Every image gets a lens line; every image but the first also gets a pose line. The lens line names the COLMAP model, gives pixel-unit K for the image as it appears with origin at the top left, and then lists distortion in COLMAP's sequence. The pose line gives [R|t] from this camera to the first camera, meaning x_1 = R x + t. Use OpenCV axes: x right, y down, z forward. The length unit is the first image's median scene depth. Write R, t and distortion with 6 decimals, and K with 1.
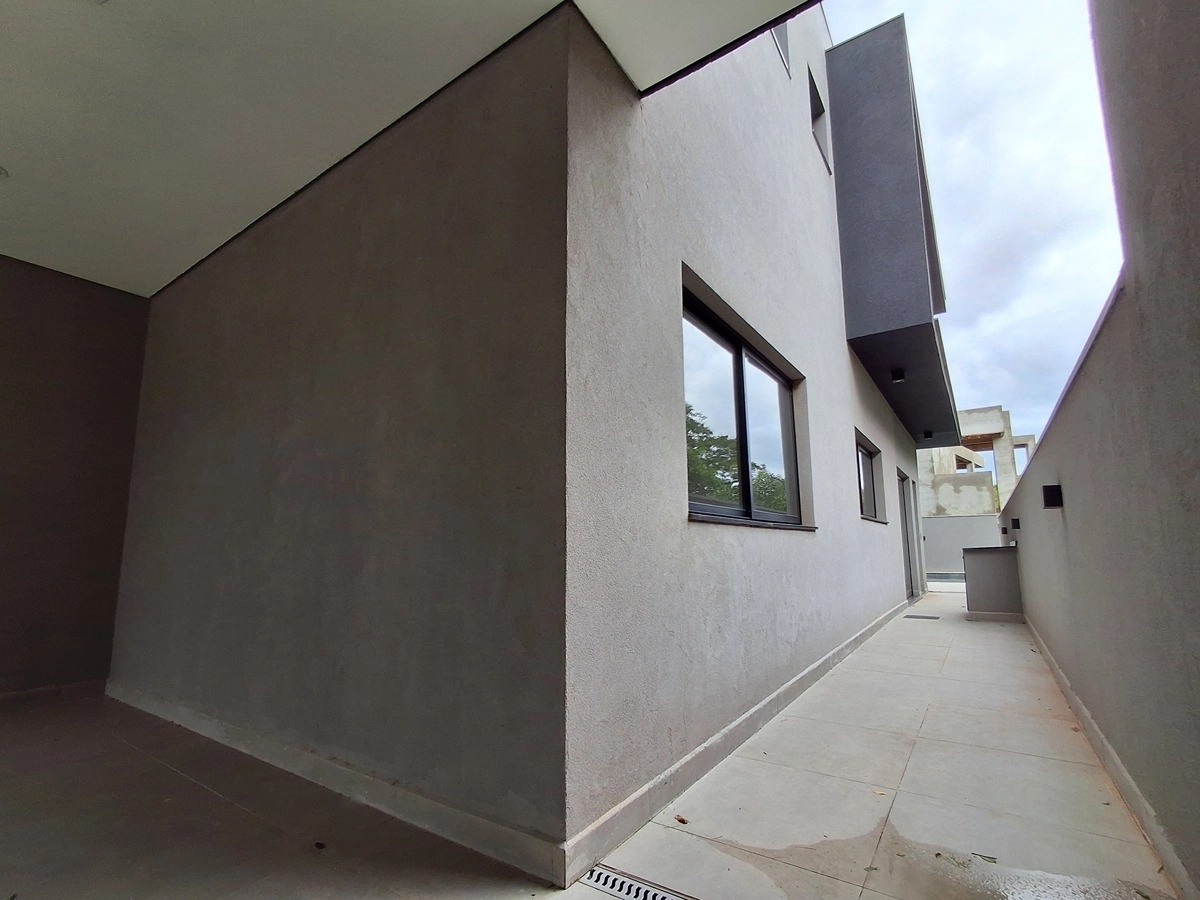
lens RADIAL K [[561.0, 0, 601.5], [0, 561.0, 472.3], [0, 0, 1]] dist [0.001378, 0.000042]
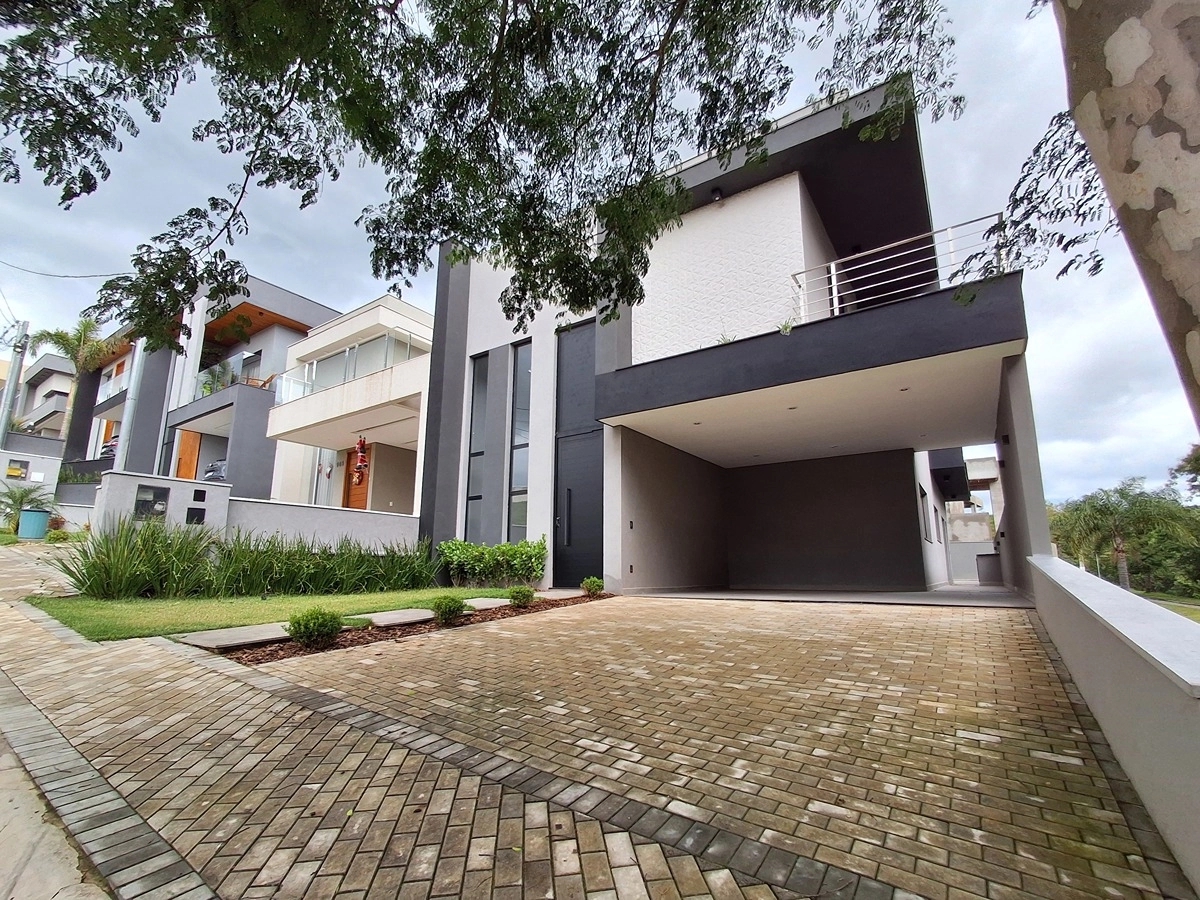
lens RADIAL K [[519.7, 0, 623.9], [0, 519.7, 476.4], [0, 0, 1]] dist [0.014256, -0.000110]
pose [[0.999892, 0.014620, -0.001290, -0.296311], [-0.014660, 0.999121, -0.039281, -0.030039], [0.000714, 0.039296, 0.999227, -0.425440]]
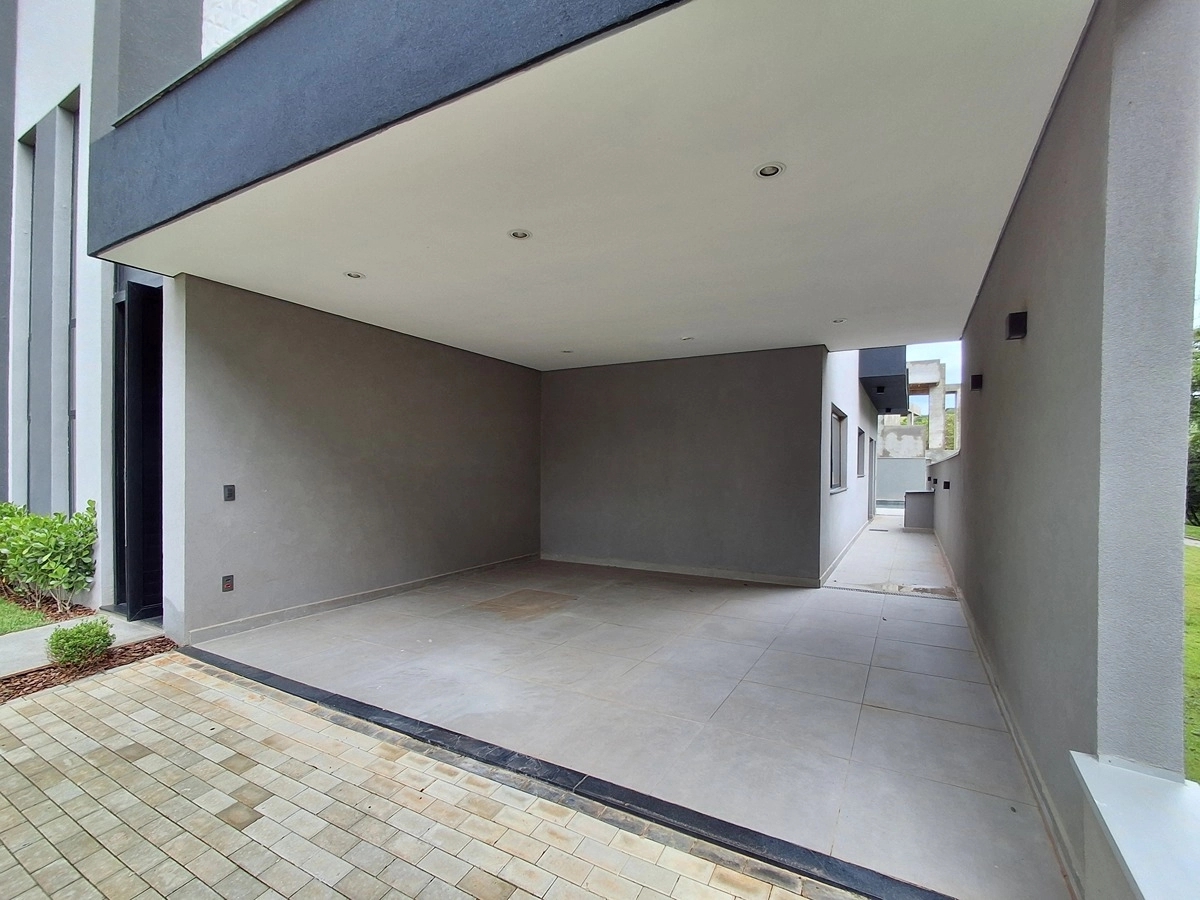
lens RADIAL K [[543.5, 0, 608.5], [0, 543.5, 476.0], [0, 0, 1]] dist [-0.002992, -0.001020]
pose [[0.996089, 0.018749, 0.086342, -0.157719], [-0.031545, 0.988286, 0.149319, -0.050661], [-0.082531, -0.151459, 0.985012, -0.215467]]
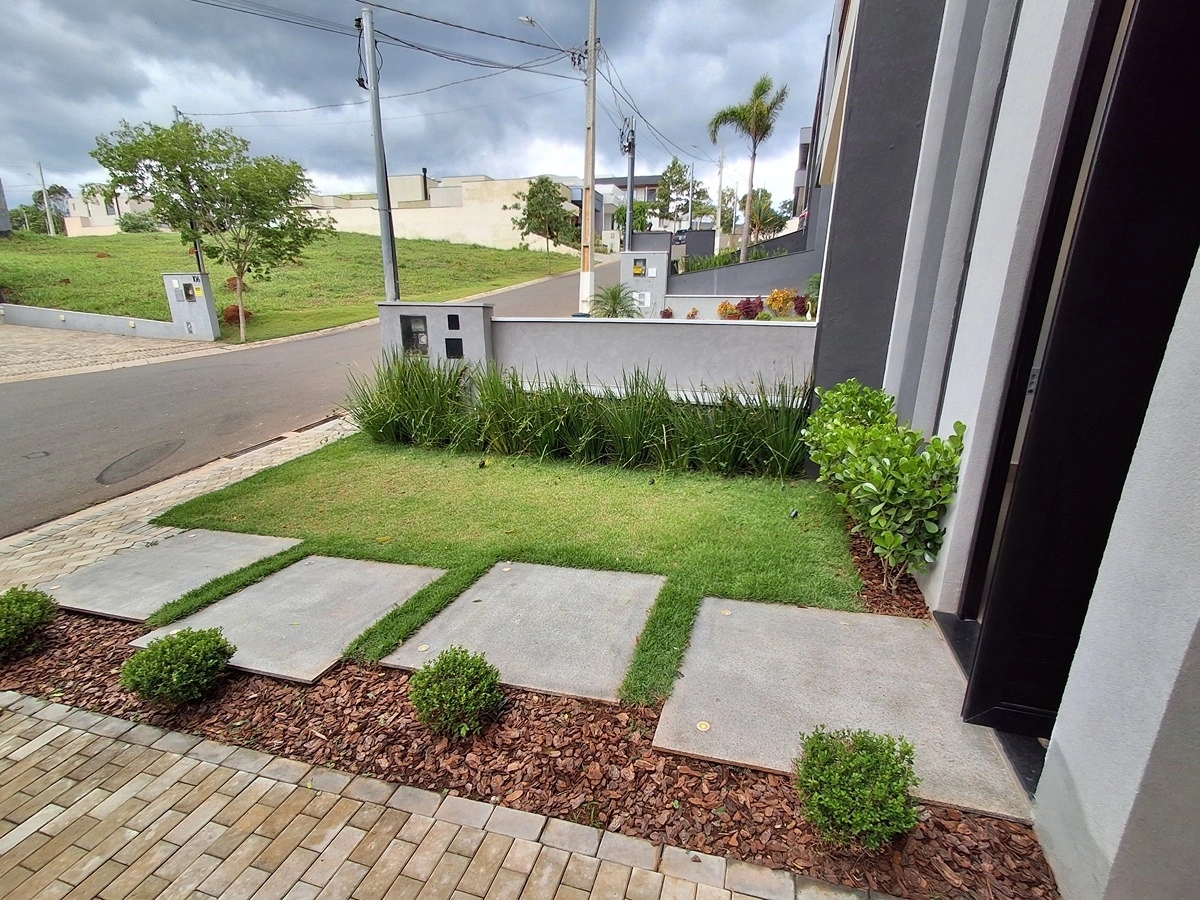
lens RADIAL K [[543.5, 0, 608.5], [0, 543.5, 476.0], [0, 0, 1]] dist [-0.002992, -0.001020]
pose [[0.288194, 0.288263, -0.913153, -0.269951], [0.114112, 0.936479, 0.331640, -0.036615], [0.950748, -0.199778, 0.236994, -0.071764]]
